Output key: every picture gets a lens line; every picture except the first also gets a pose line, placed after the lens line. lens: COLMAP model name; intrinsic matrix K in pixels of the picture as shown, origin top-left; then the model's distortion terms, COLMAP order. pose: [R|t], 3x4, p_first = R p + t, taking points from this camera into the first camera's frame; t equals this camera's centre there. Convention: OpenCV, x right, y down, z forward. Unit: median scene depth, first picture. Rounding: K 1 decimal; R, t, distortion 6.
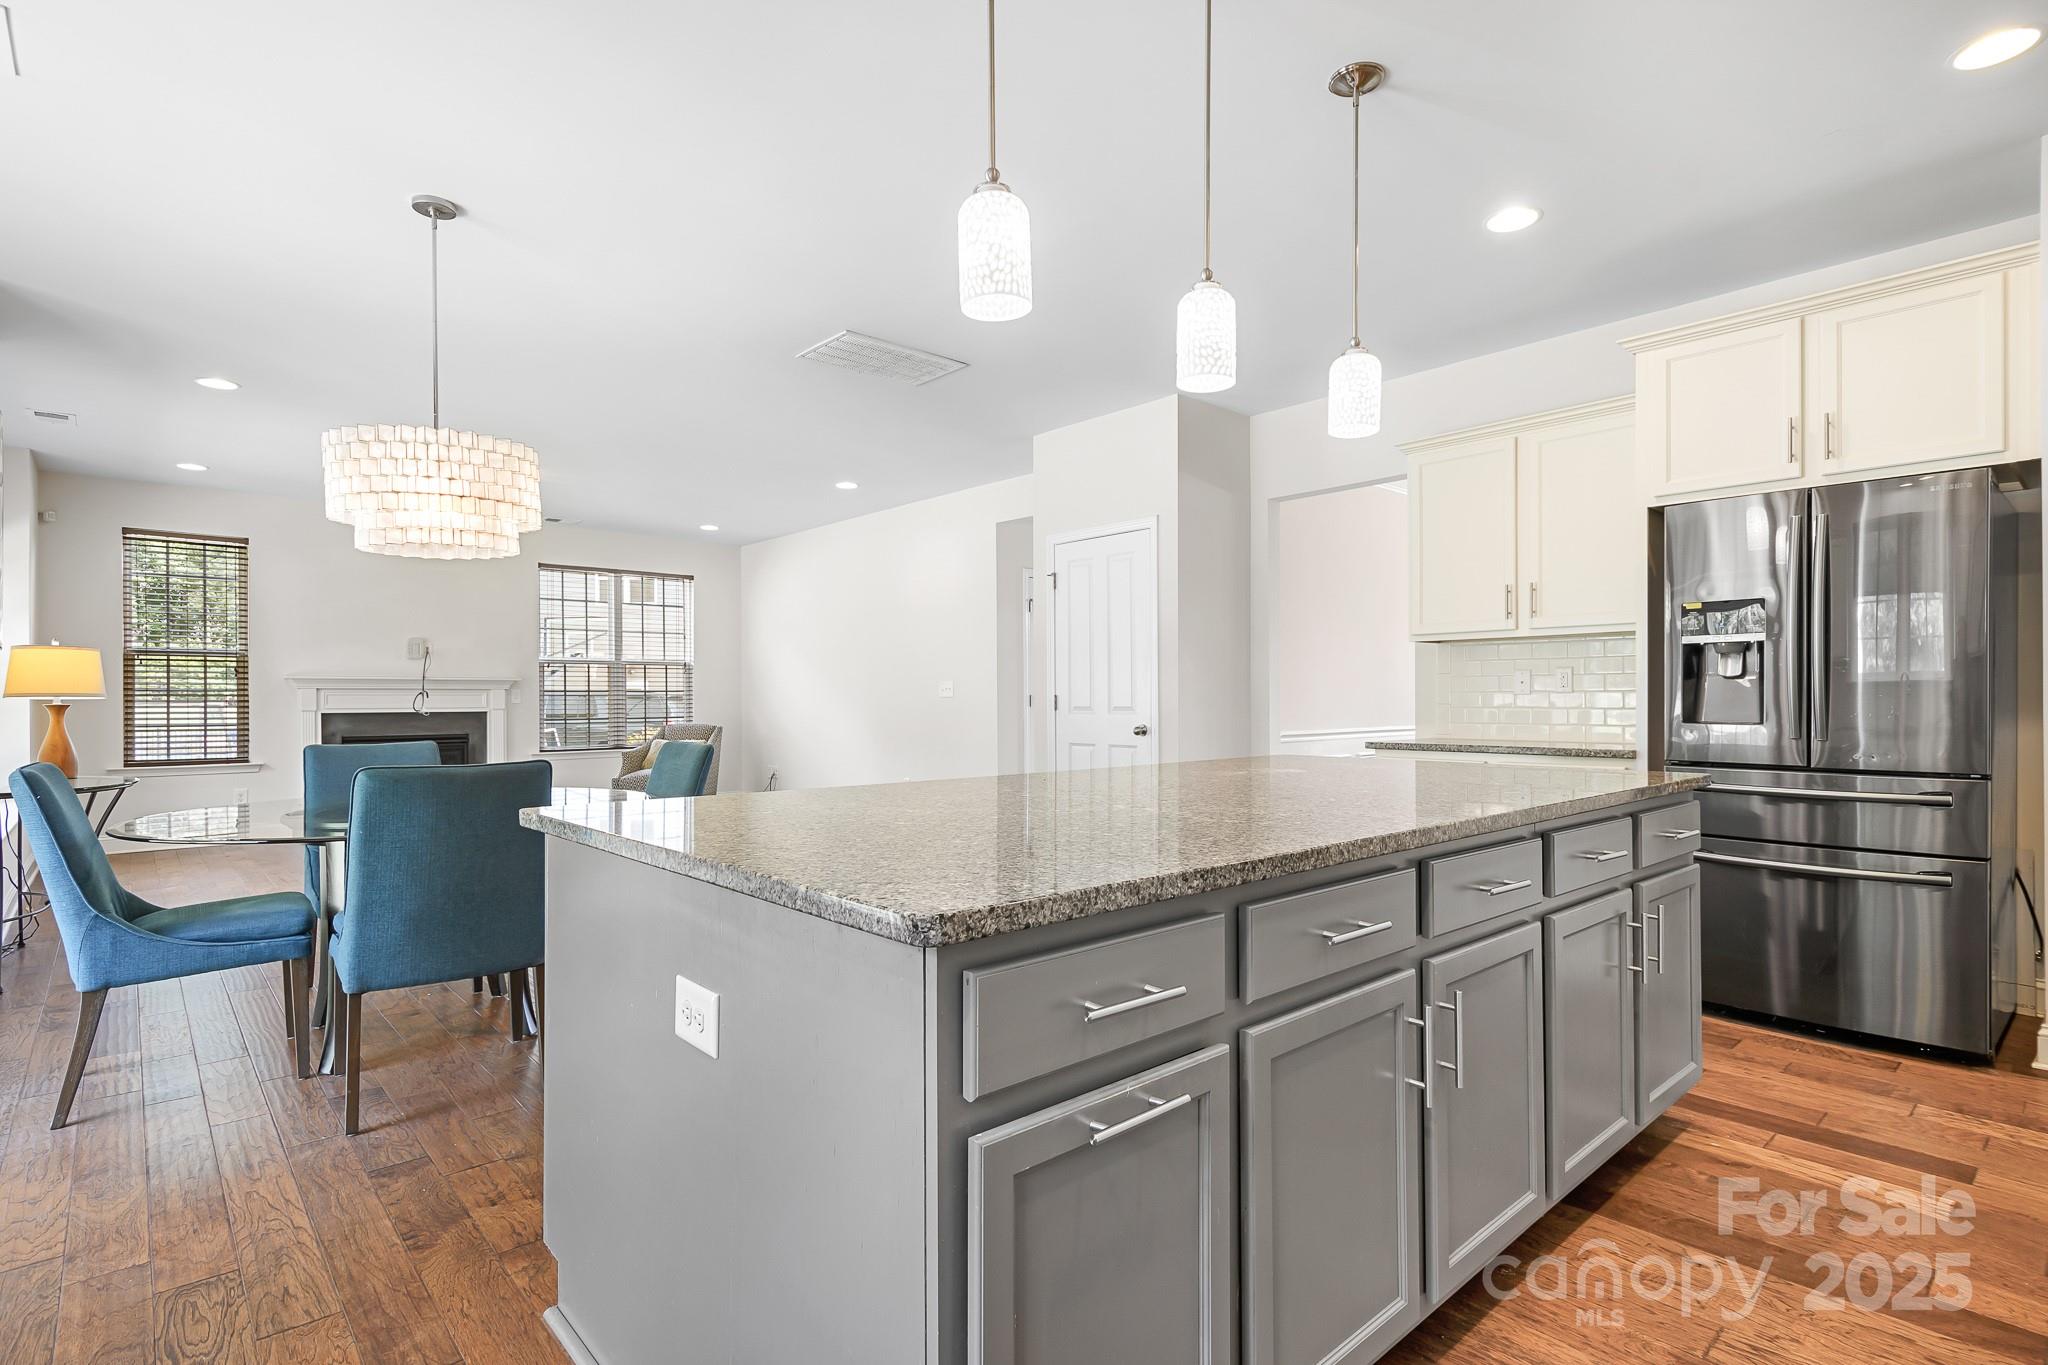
lens RADIAL K [[990.8, 0, 1059.4], [0, 990.8, 702.3], [0, 0, 1]] dist [-0.017150, -0.000218]
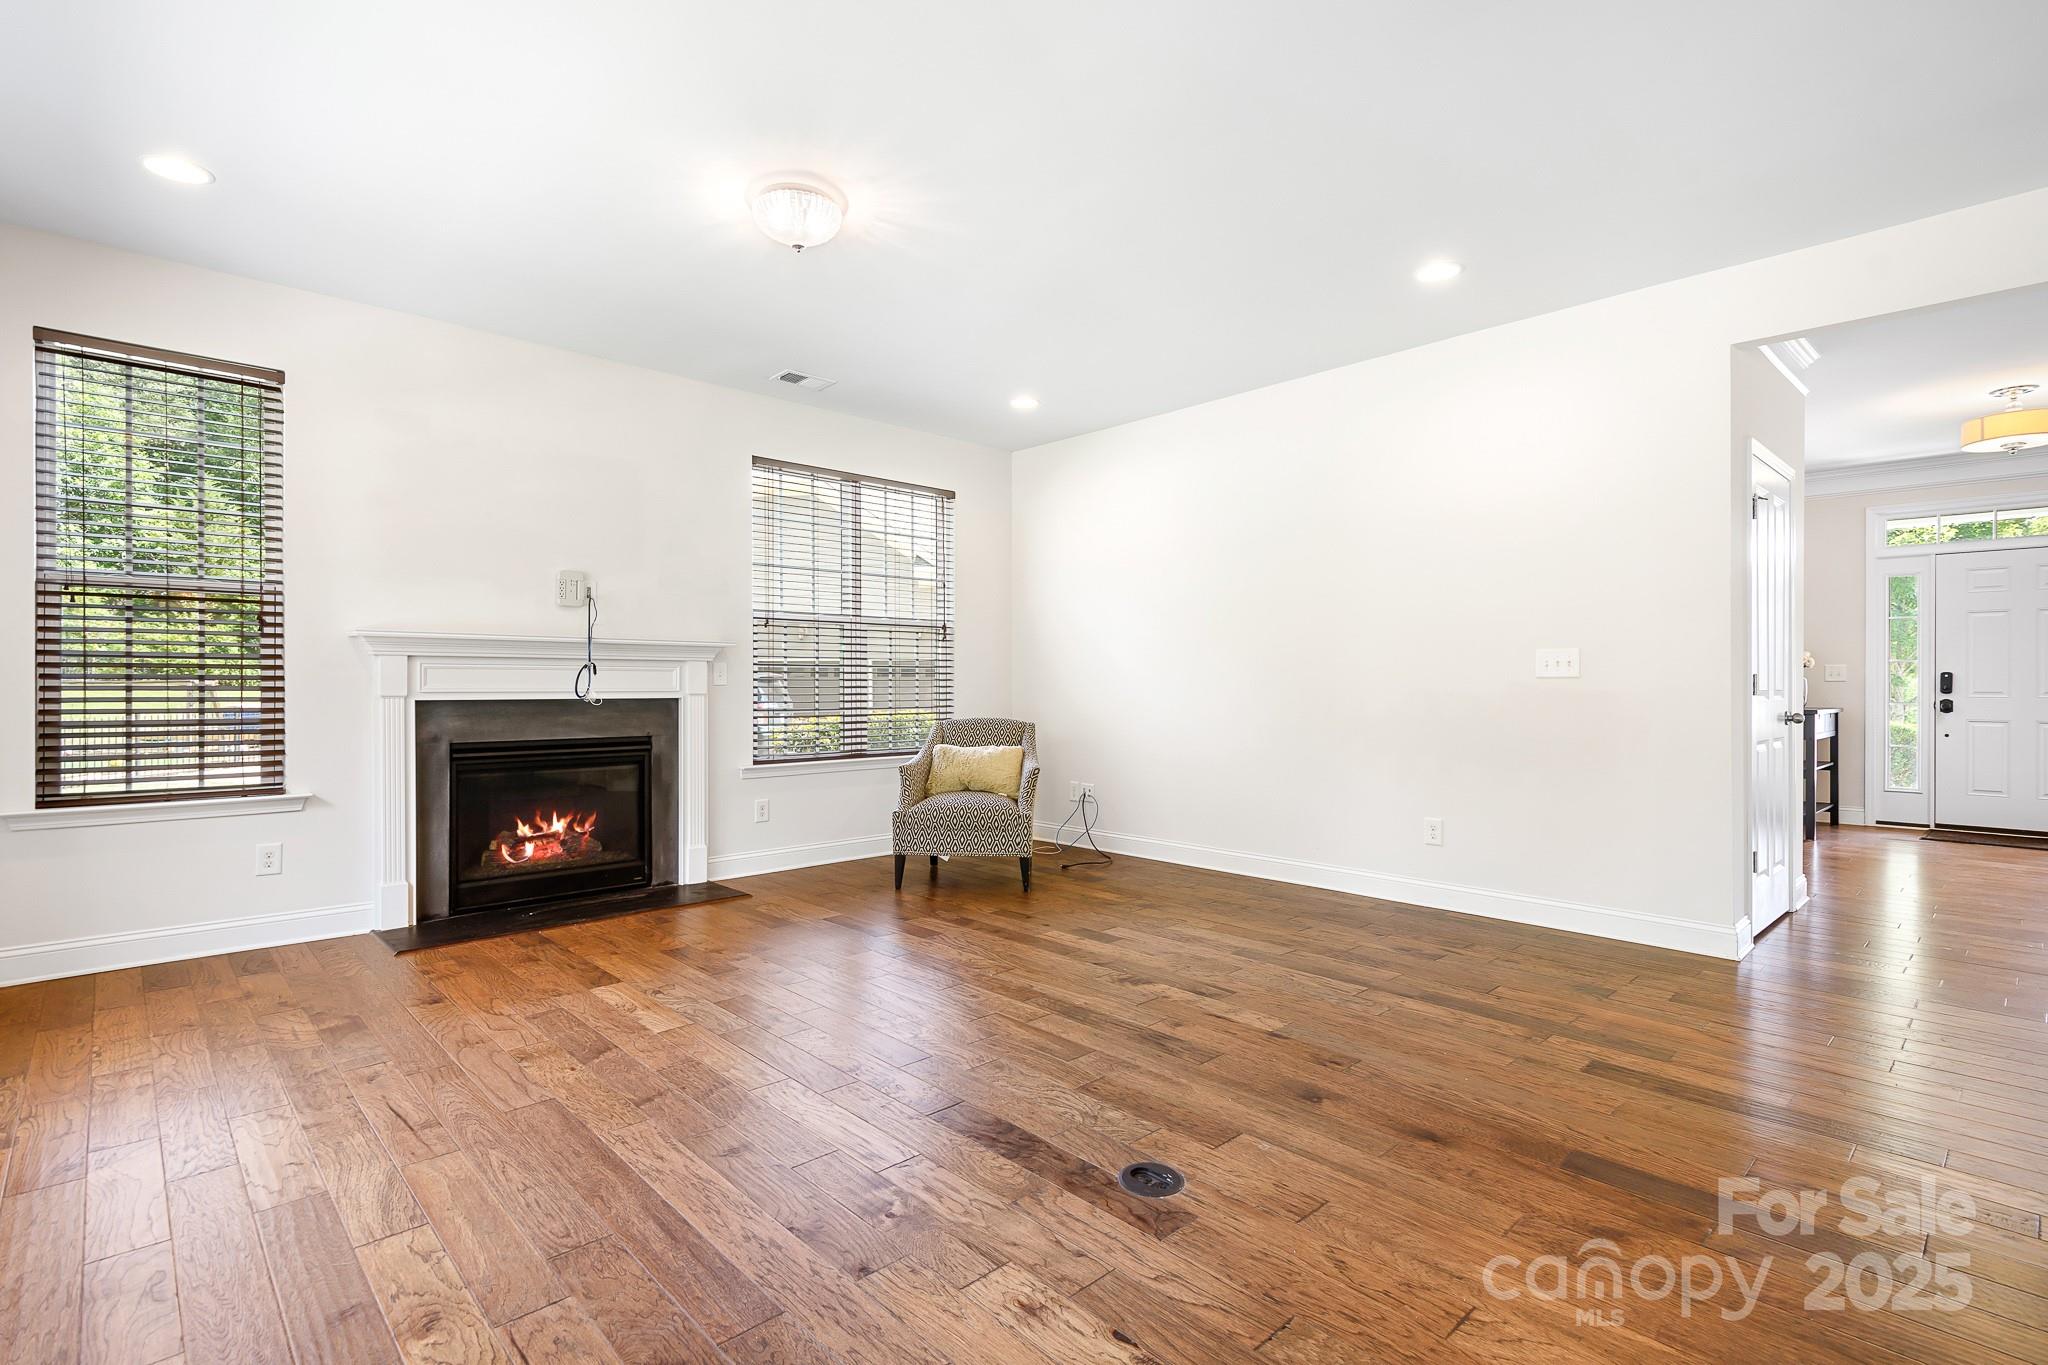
lens RADIAL K [[969.1, 0, 1024.0], [0, 969.1, 682.5], [0, 0, 1]] dist [0.030658, -0.021197]
pose [[0.999987, 0.005029, 0.000616, -0.401301], [-0.005028, 0.999986, -0.001665, 0.000014], [-0.000624, 0.001661, 0.999998, 0.439896]]
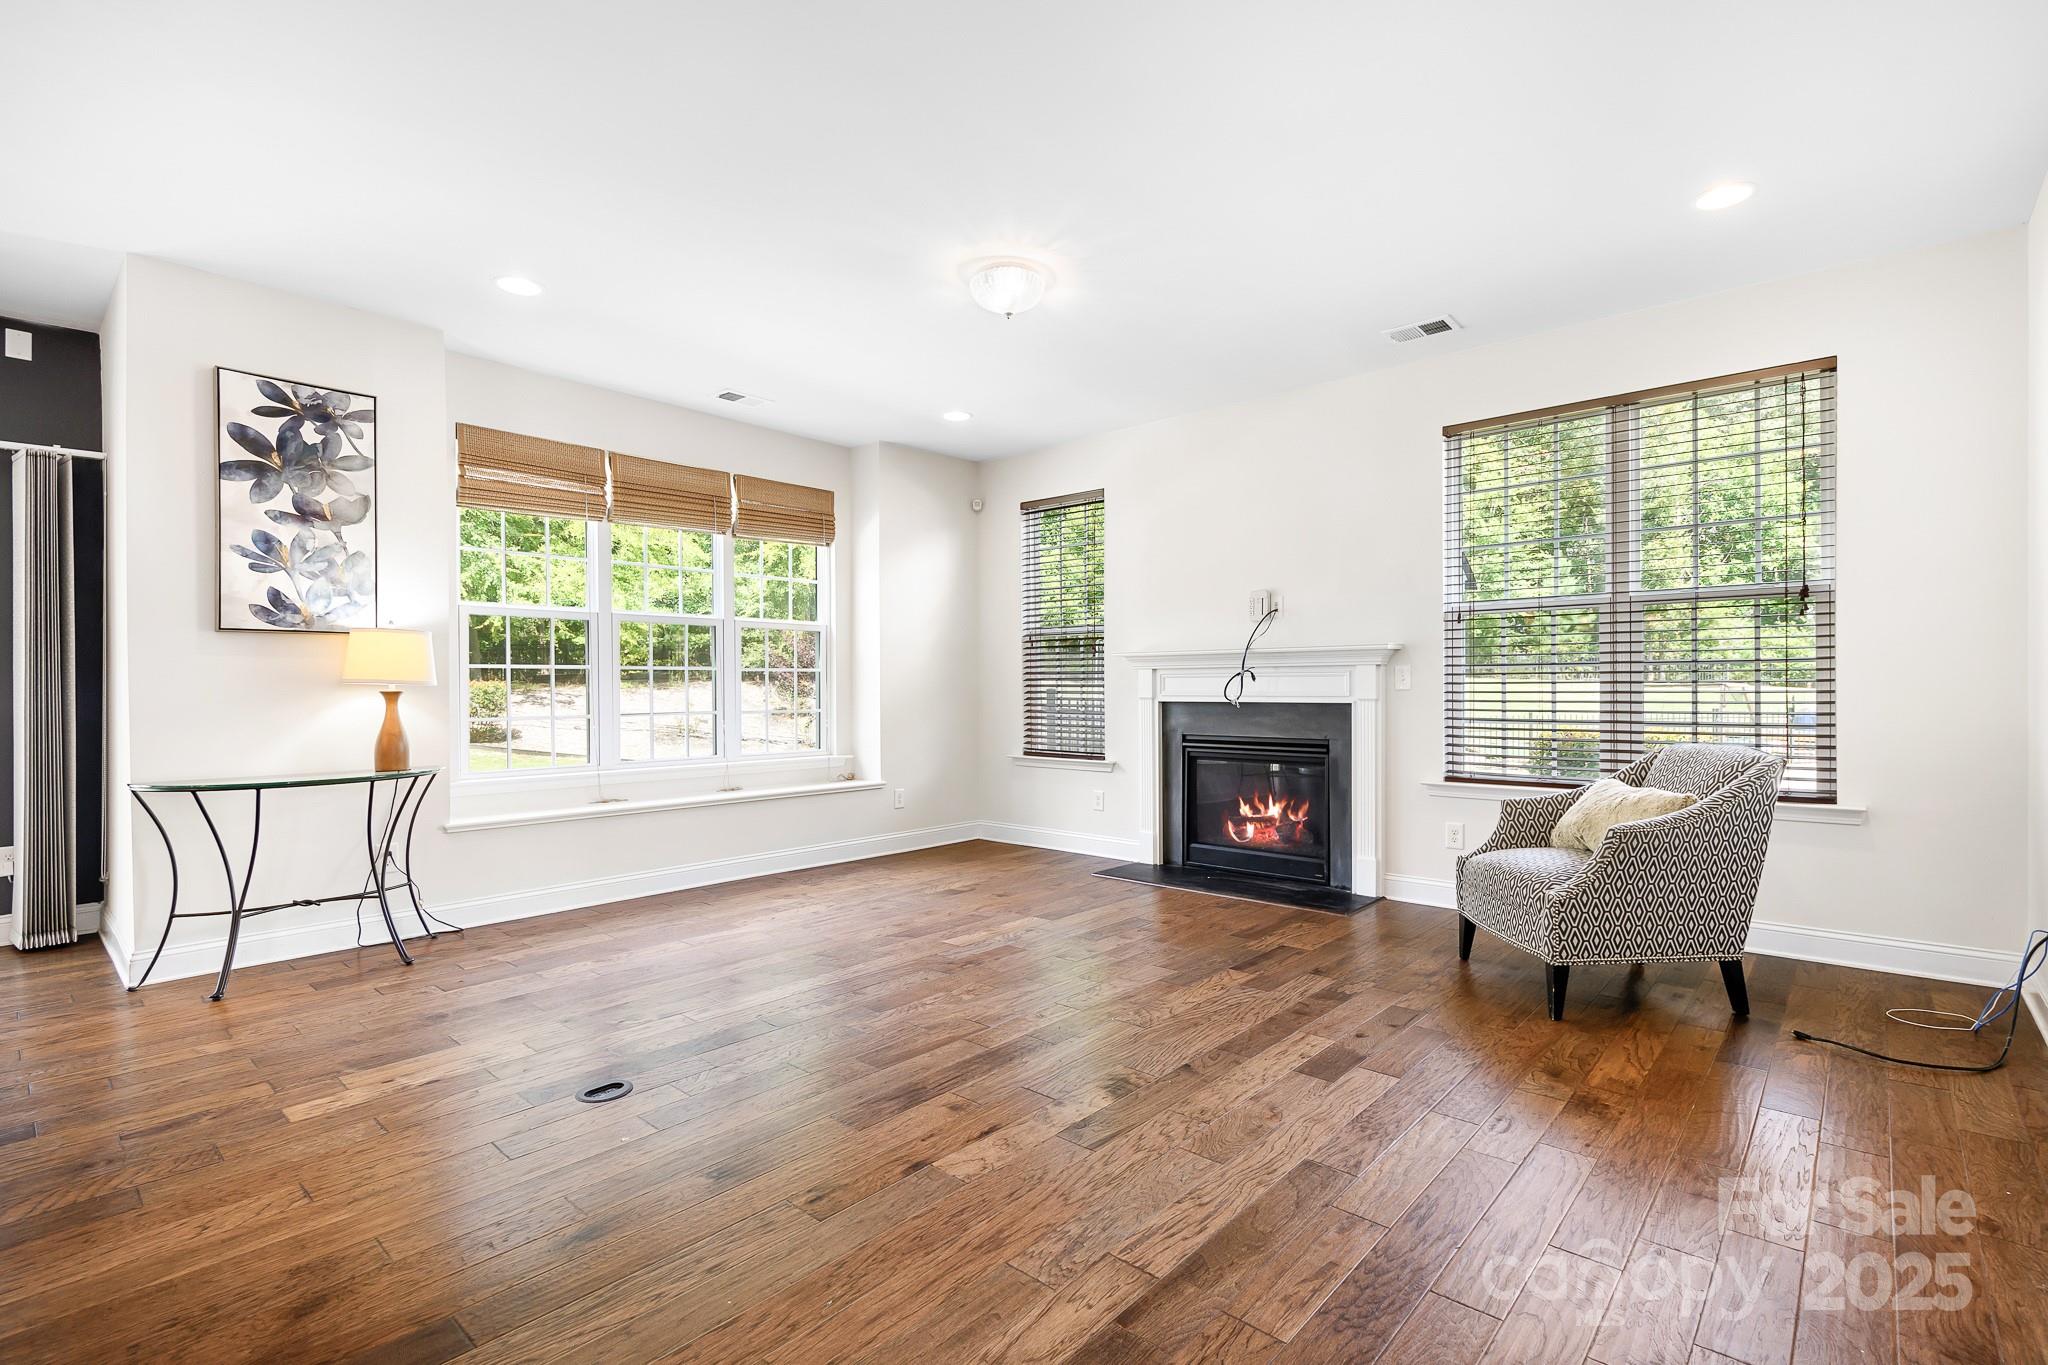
lens RADIAL K [[933.5, 0, 1024.0], [0, 933.5, 682.5], [0, 0, 1]] dist [0.025690, -0.019570]
pose [[0.083395, -0.004319, -0.996507, -0.043657], [0.001681, 0.999990, -0.004193, -0.000720], [0.996515, -0.001325, 0.083402, 0.815499]]
